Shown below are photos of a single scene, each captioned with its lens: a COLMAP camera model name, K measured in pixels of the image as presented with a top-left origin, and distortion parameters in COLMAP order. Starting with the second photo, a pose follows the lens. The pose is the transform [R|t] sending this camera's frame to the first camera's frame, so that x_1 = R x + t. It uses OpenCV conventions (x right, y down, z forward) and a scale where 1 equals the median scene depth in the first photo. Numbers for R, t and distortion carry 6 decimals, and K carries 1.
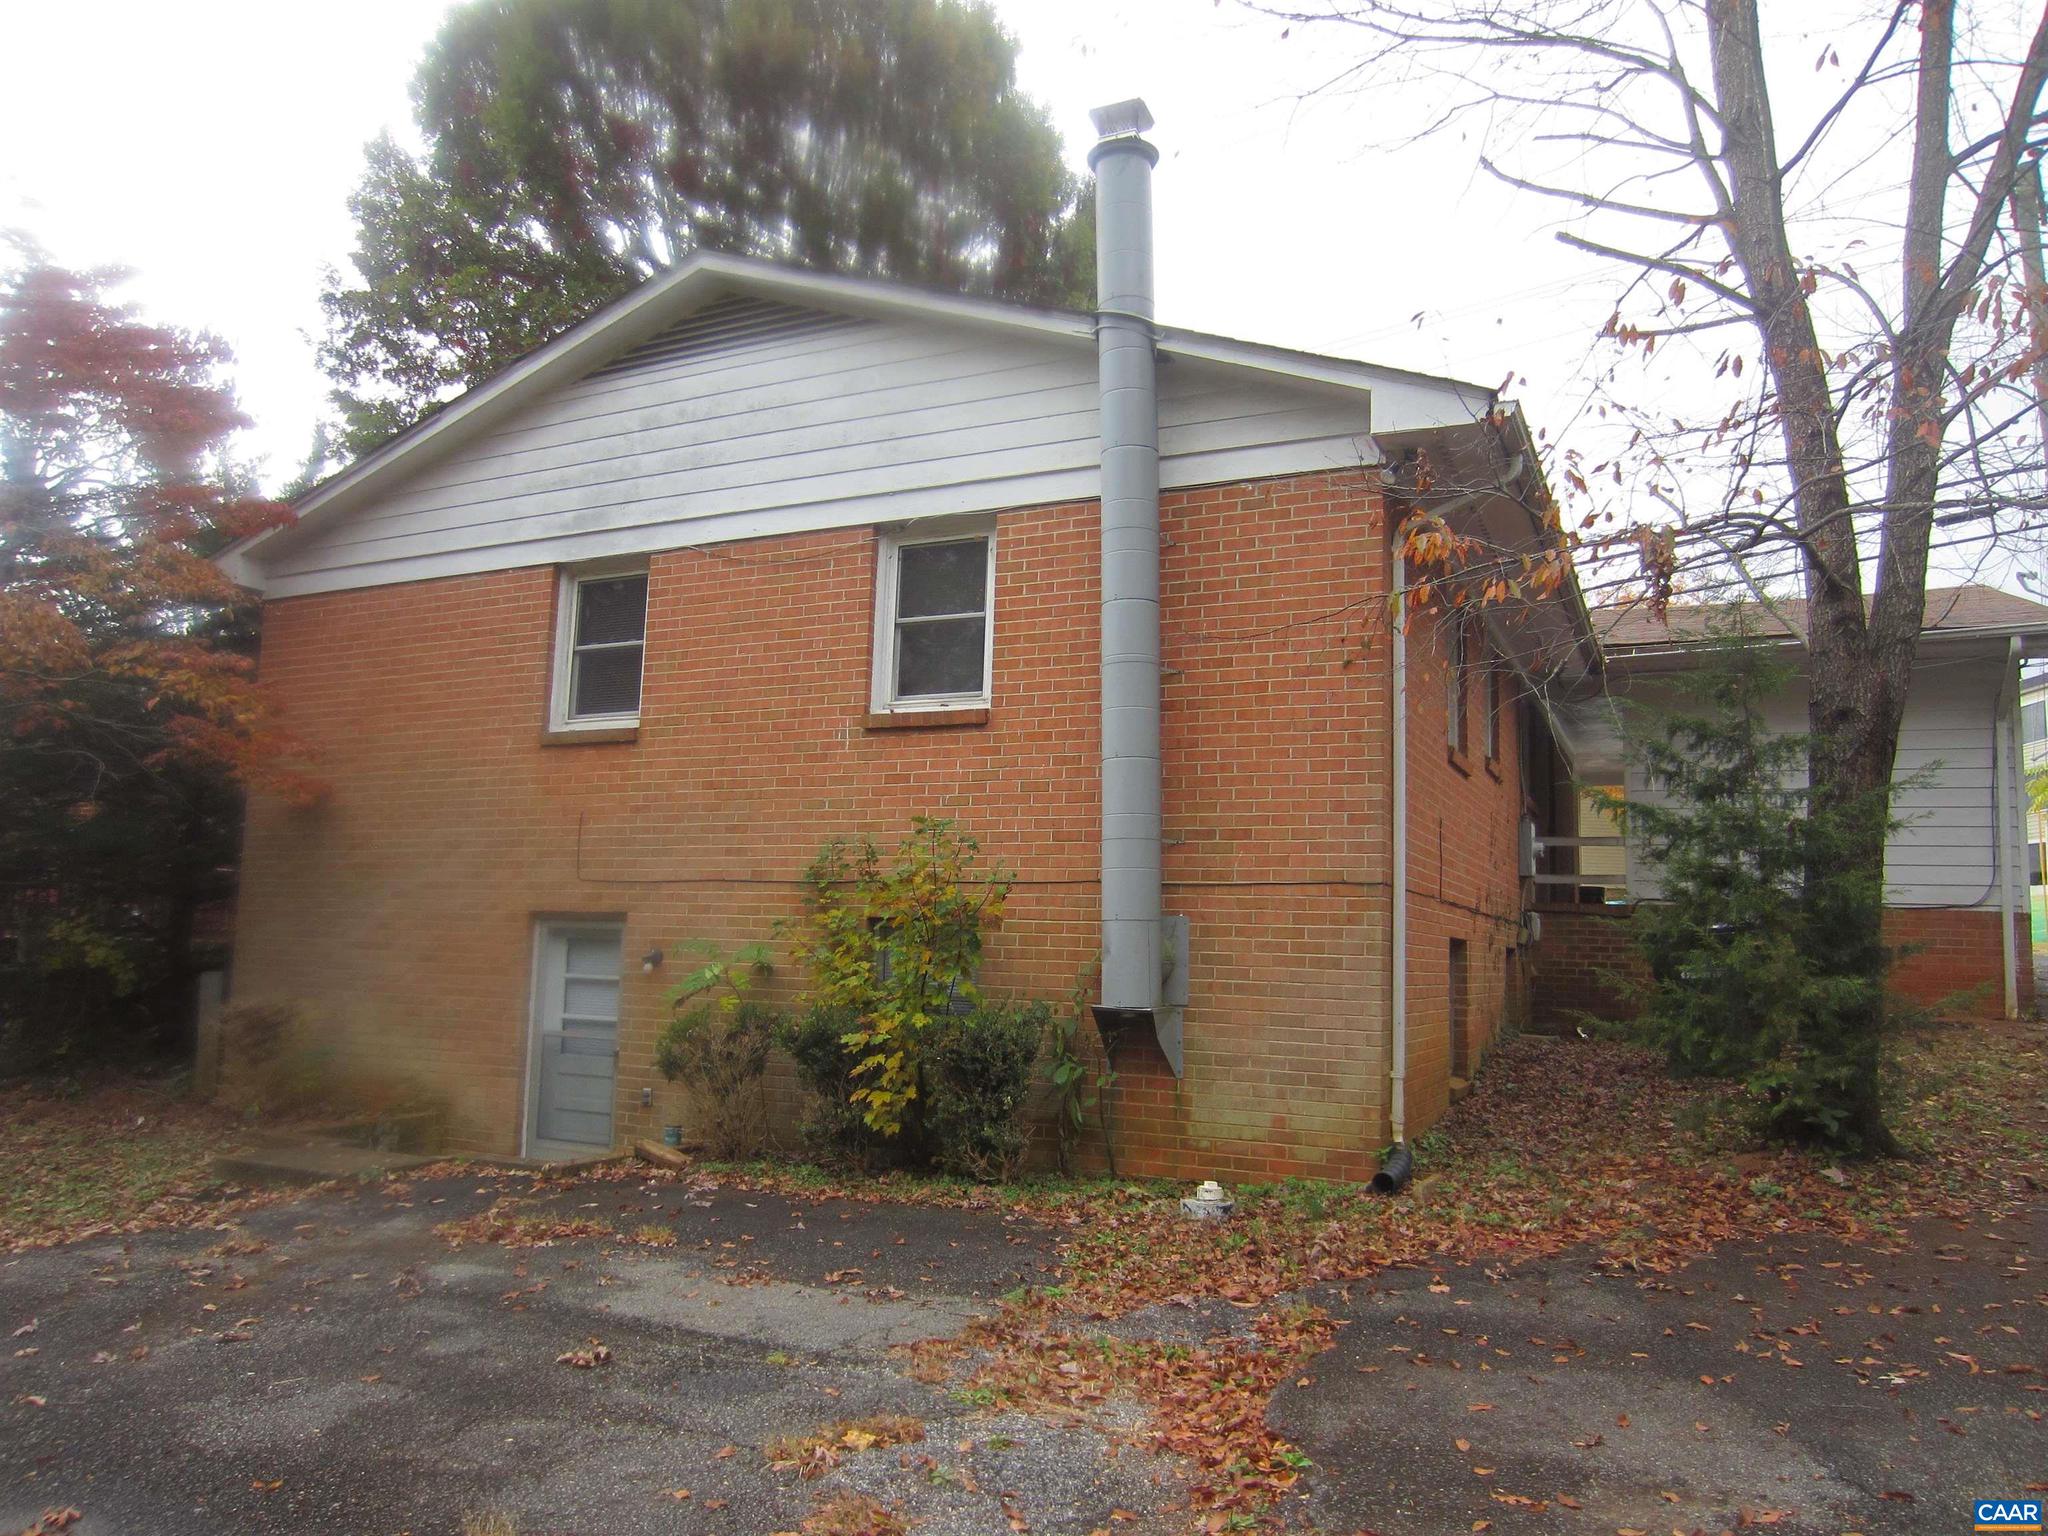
lens RADIAL K [[1443.1, 0, 1020.7], [0, 1443.1, 770.1], [0, 0, 1]] dist [-0.032315, -0.000070]
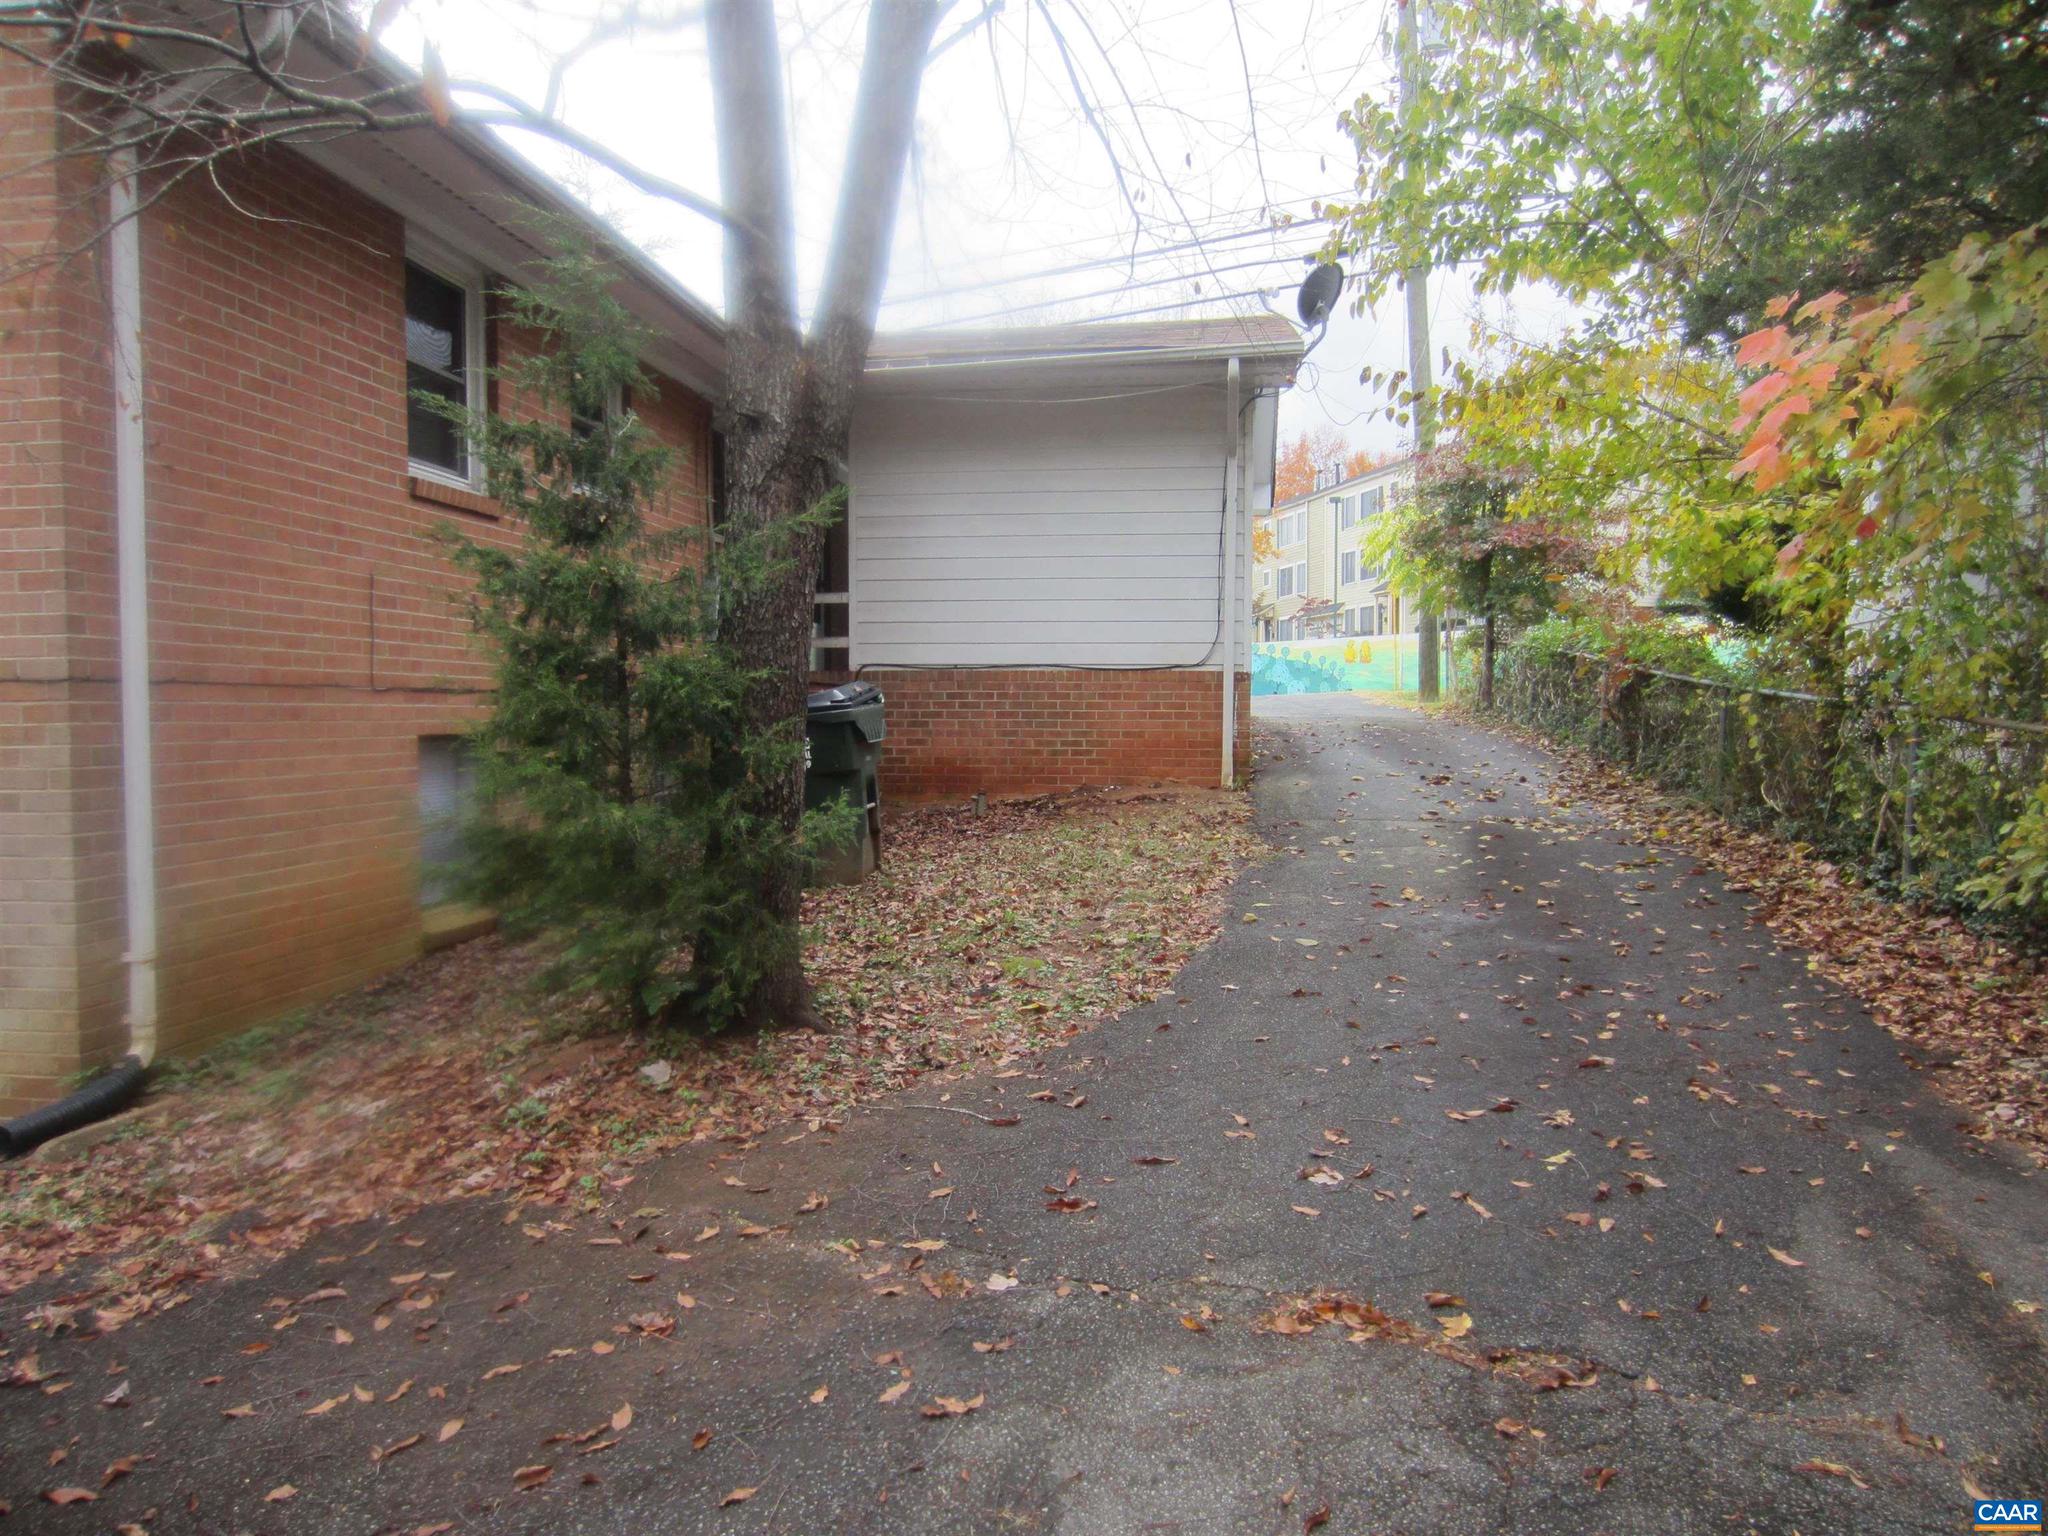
lens RADIAL K [[1443.1, 0, 1028.2], [0, 1443.1, 769.9], [0, 0, 1]] dist [-0.032315, -0.000070]
pose [[0.954576, -0.052415, 0.293323, 0.460809], [0.003024, 0.986060, 0.166360, 0.012524], [-0.297954, -0.157917, 0.941428, 0.244639]]
